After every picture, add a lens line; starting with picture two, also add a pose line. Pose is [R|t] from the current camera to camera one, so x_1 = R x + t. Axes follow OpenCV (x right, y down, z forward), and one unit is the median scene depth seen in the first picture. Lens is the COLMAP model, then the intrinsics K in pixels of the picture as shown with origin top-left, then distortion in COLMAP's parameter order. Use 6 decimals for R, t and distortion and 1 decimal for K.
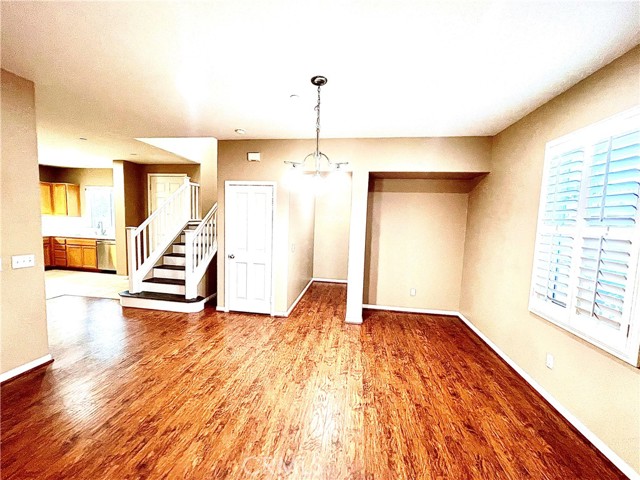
lens RADIAL K [[257.1, 0, 320.9], [0, 257.1, 238.3], [0, 0, 1]] dist [-0.001992, 0.000667]
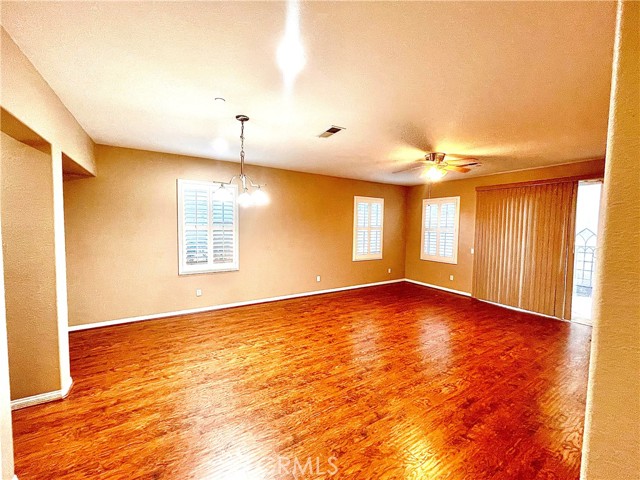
lens RADIAL K [[257.1, 0, 320.1], [0, 257.1, 240.6], [0, 0, 1]] dist [-0.001992, 0.000667]
pose [[-0.648213, -0.087933, 0.756365, -1.194232], [0.016609, 0.991441, 0.129497, -0.167724], [-0.761278, 0.096504, -0.641204, 1.517220]]
